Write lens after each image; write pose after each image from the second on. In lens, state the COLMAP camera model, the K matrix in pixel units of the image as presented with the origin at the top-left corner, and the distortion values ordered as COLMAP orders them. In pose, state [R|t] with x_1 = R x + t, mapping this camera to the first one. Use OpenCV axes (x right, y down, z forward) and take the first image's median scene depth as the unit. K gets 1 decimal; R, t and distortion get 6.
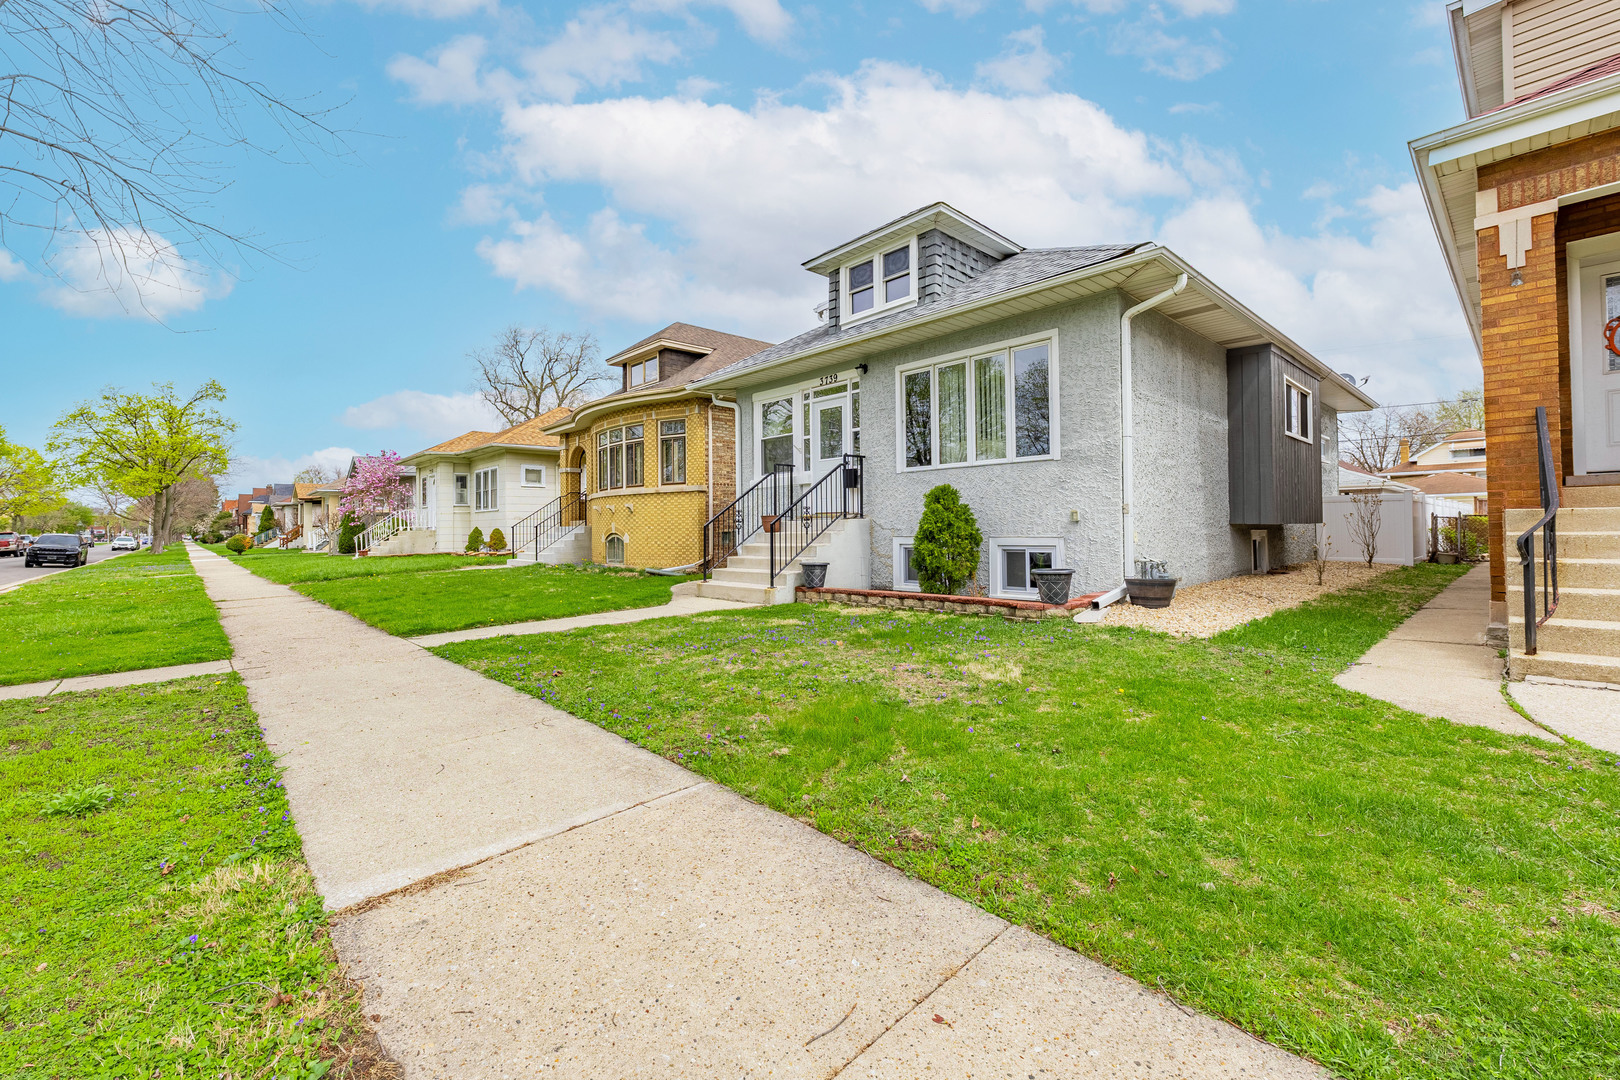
lens RADIAL K [[658.7, 0, 811.1], [0, 658.7, 560.8], [0, 0, 1]] dist [0.008891, -0.000783]
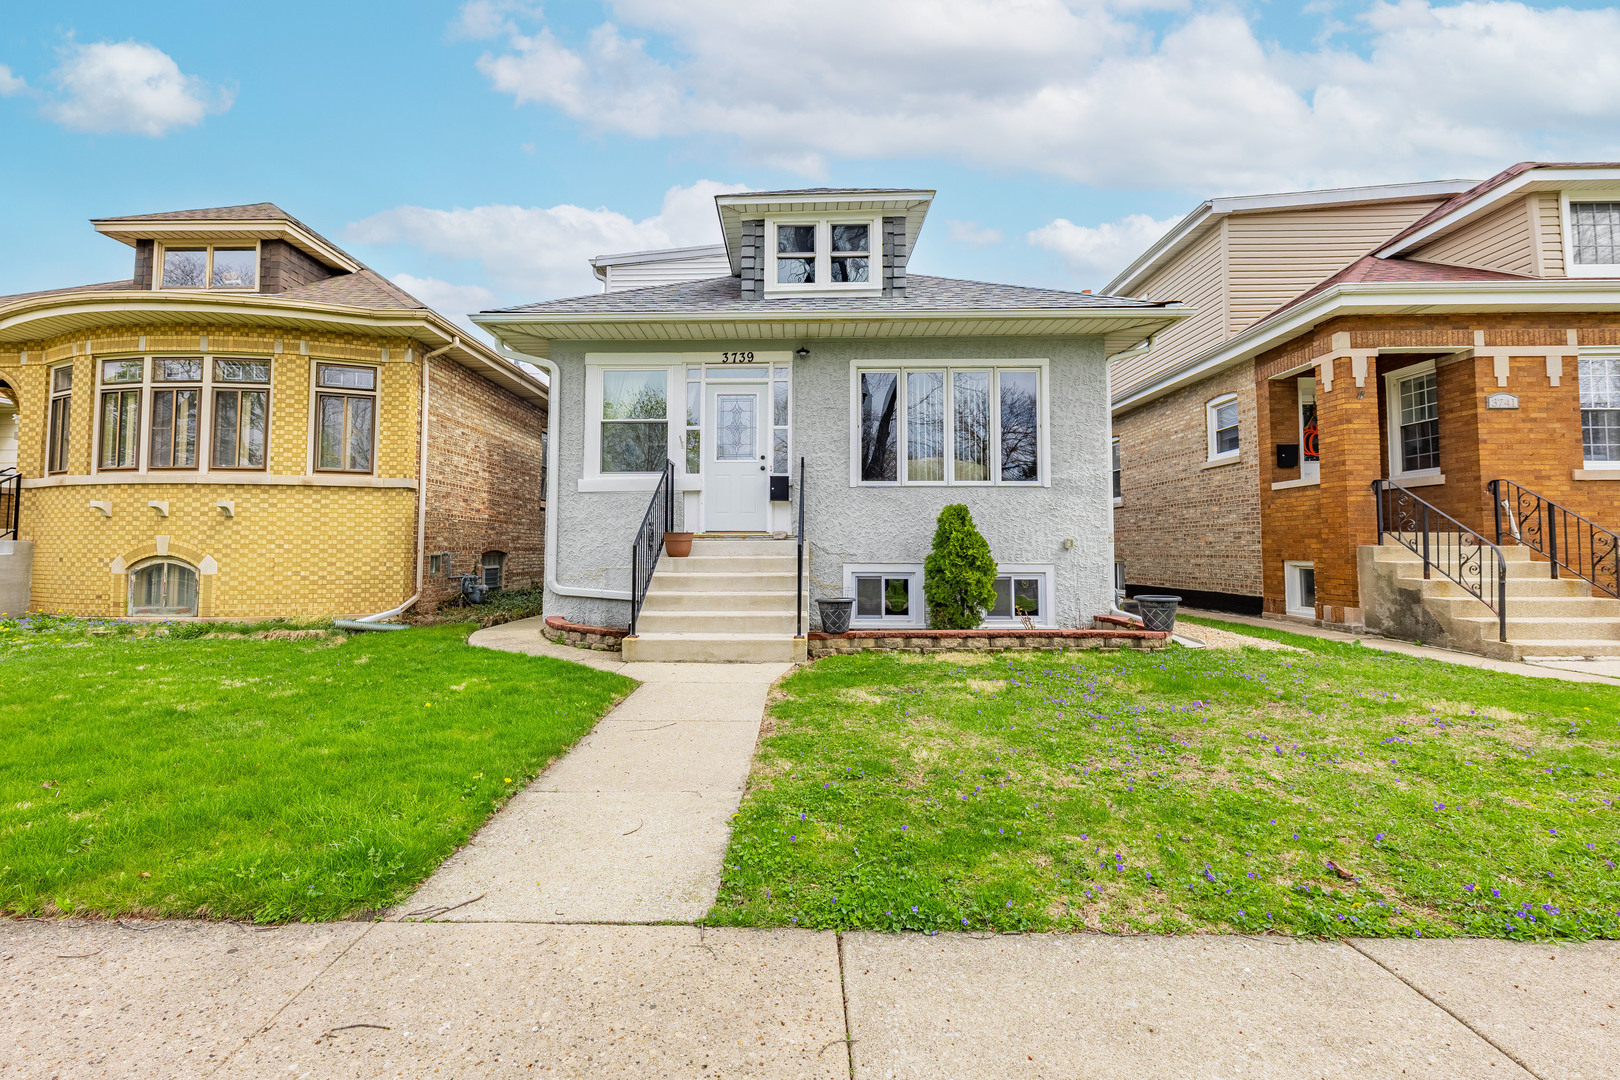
lens RADIAL K [[633.5, 0, 807.3], [0, 633.5, 551.8], [0, 0, 1]] dist [0.010033, -0.000111]
pose [[0.711168, 0.013424, 0.702894, -0.494475], [0.025031, 0.998700, -0.044400, -0.017777], [-0.702577, 0.049170, 0.709907, 0.498996]]
